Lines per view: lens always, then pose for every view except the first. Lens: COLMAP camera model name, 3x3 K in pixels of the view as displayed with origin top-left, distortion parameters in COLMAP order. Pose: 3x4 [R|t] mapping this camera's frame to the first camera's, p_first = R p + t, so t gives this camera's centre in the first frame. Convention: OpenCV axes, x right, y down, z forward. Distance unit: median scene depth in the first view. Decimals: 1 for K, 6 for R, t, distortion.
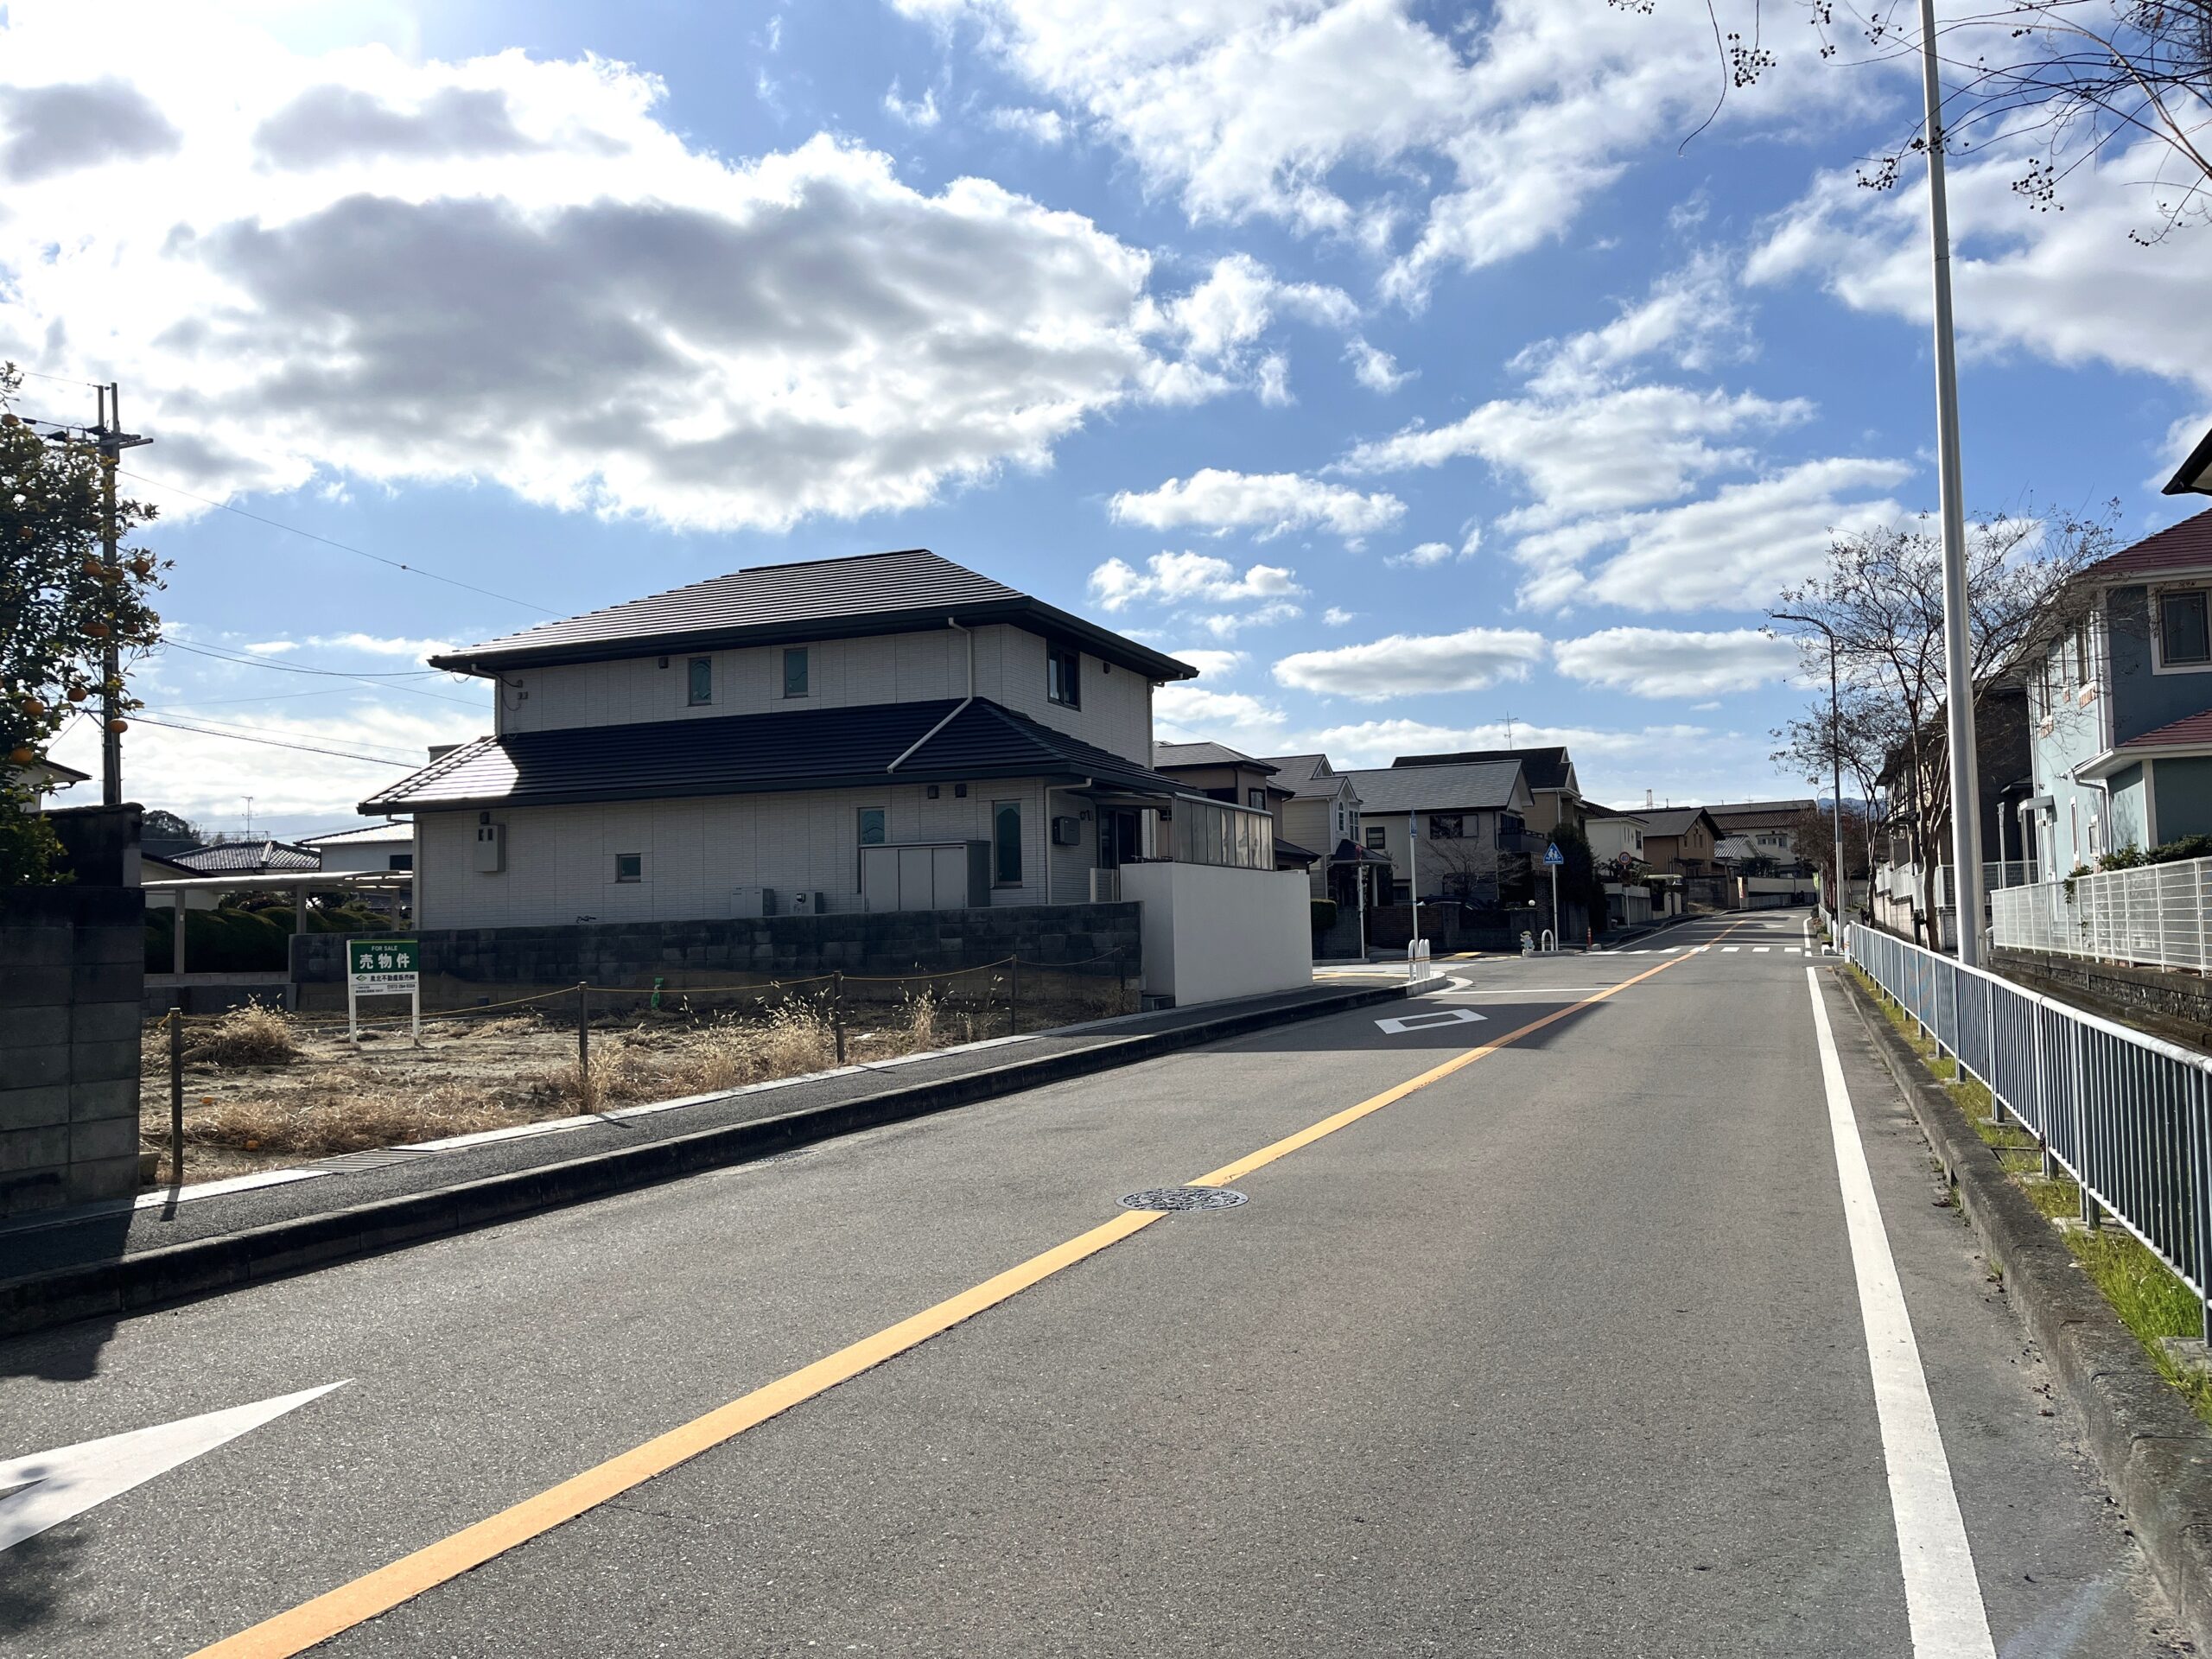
lens RADIAL K [[1672.4, 0, 1099.5], [0, 1672.4, 825.5], [0, 0, 1]] dist [0.135903, -0.207370]
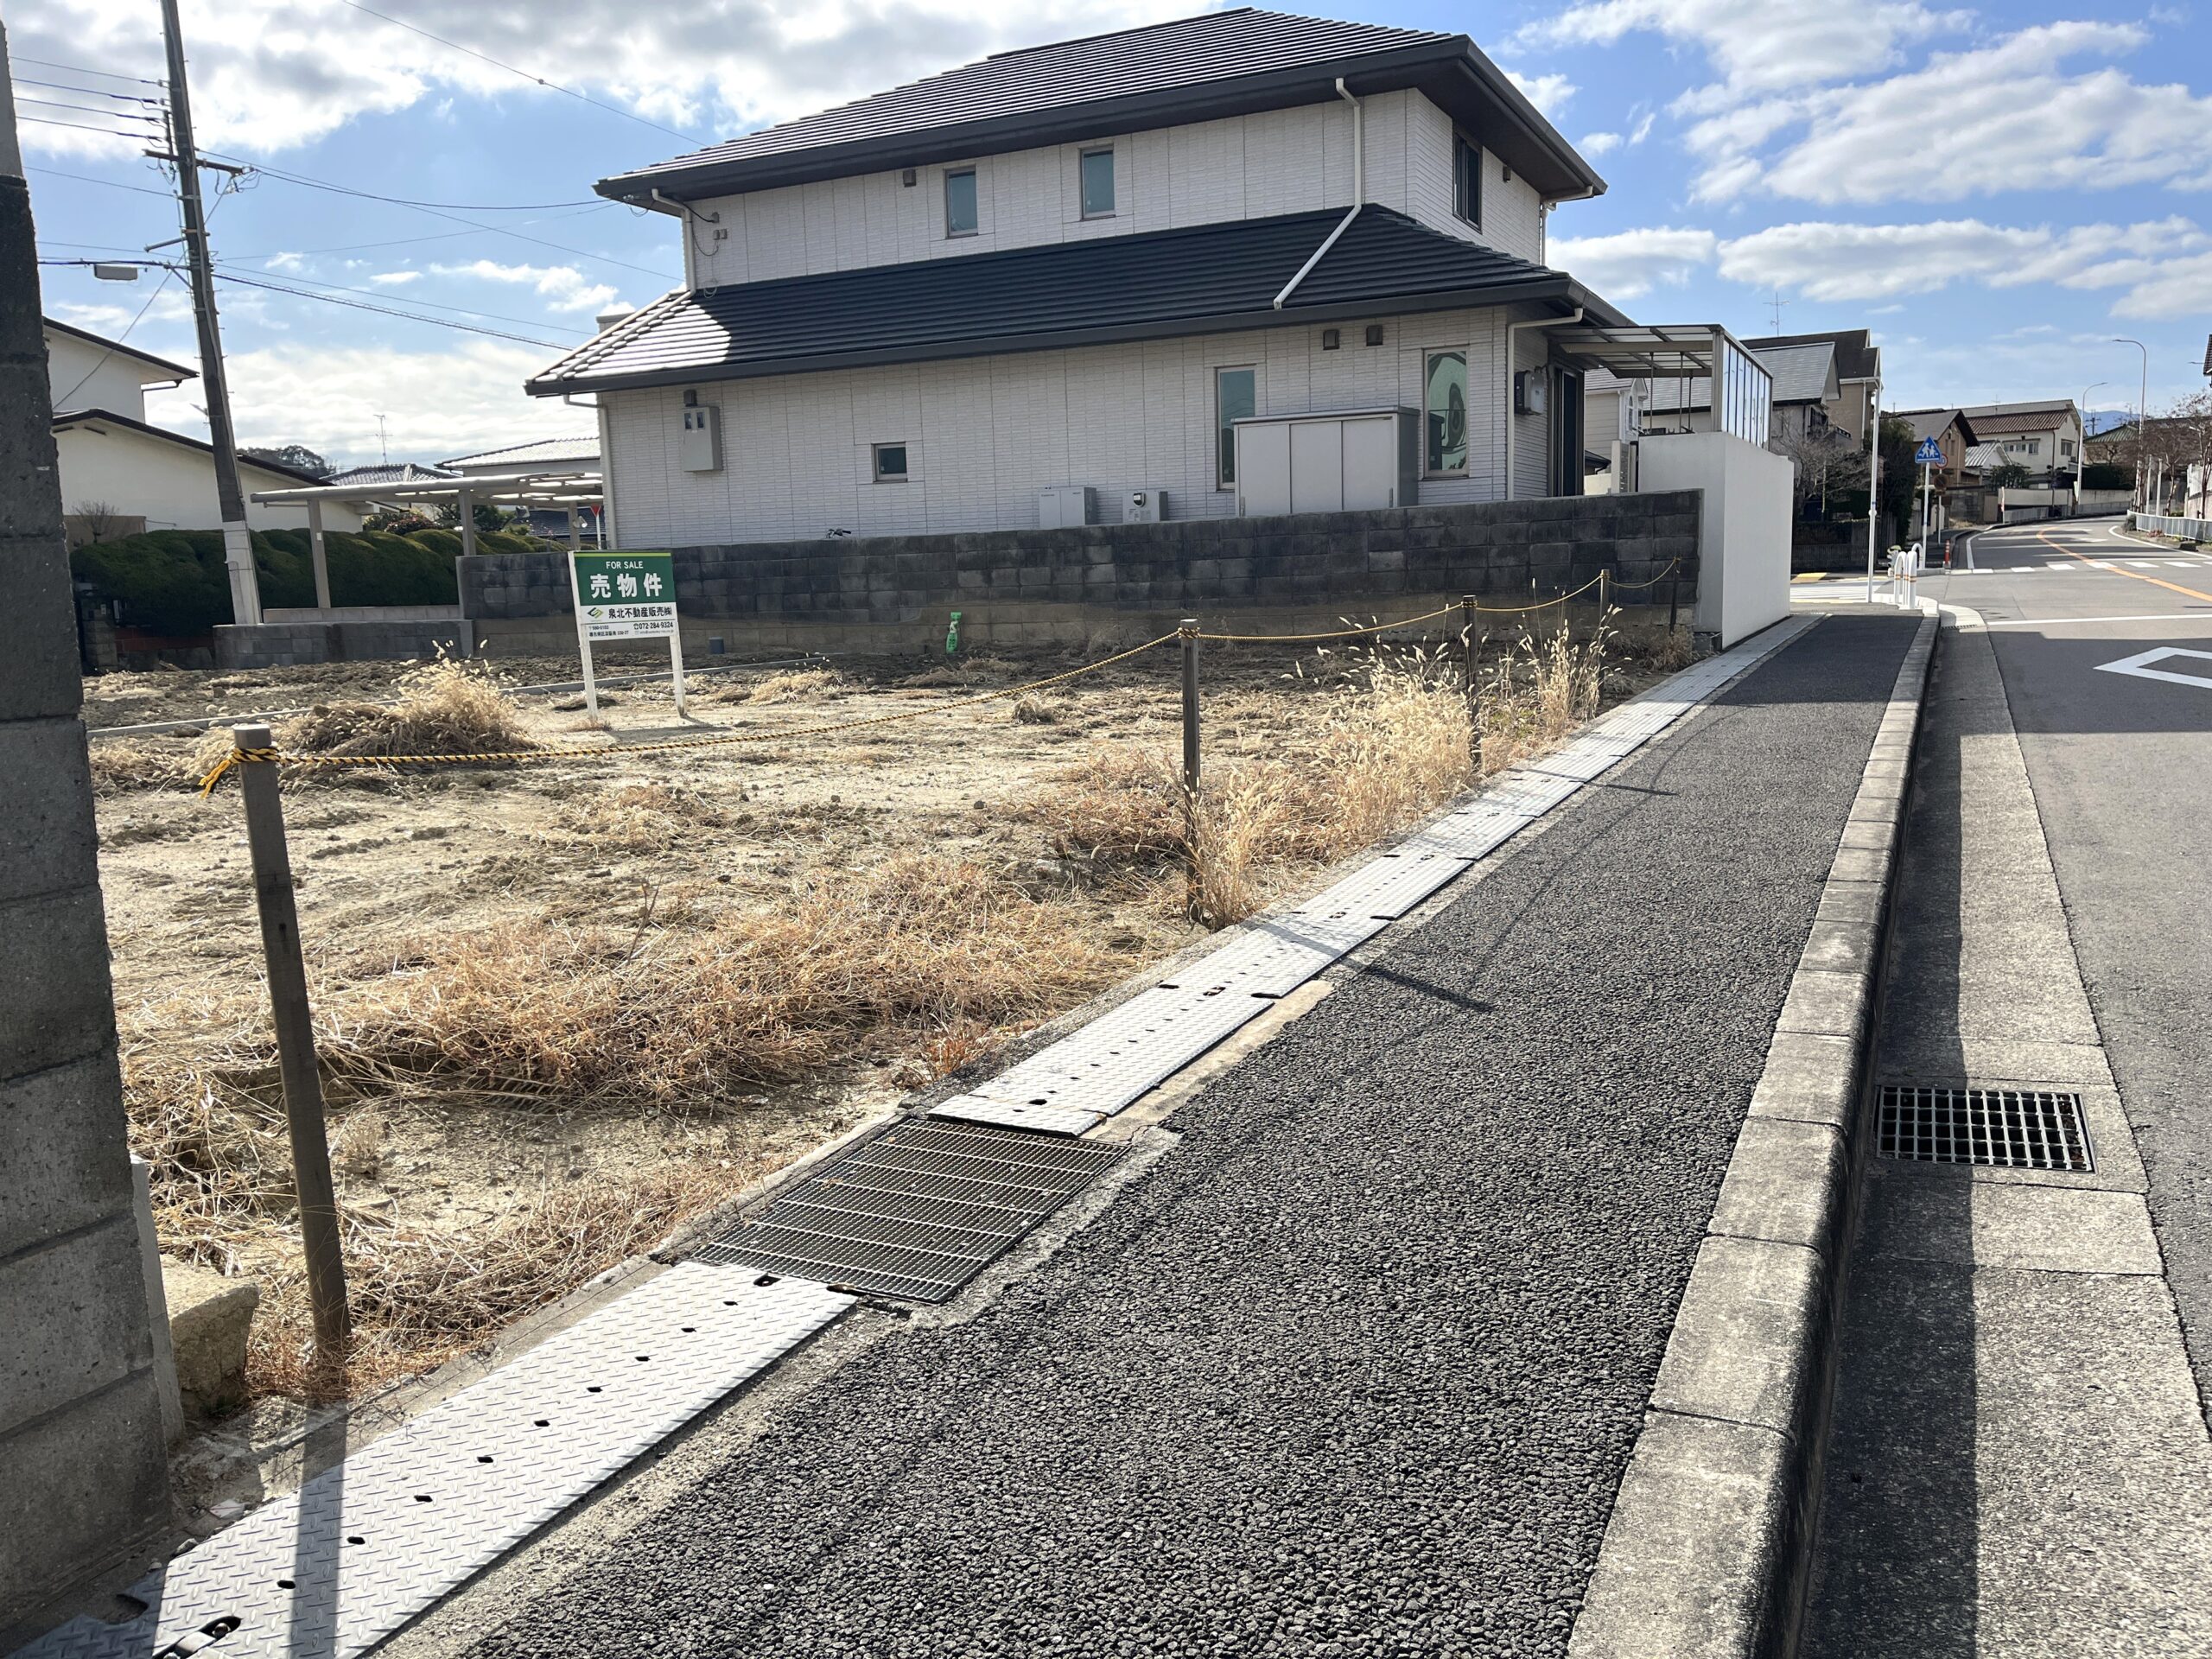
lens RADIAL K [[1673.6, 0, 1128.3], [0, 1673.6, 798.8], [0, 0, 1]] dist [0.073193, -0.109500]
pose [[0.998420, -0.002901, -0.056125, -0.137453], [0.014101, 0.979651, 0.200214, 0.023980], [0.054403, -0.200689, 0.978143, 0.265006]]
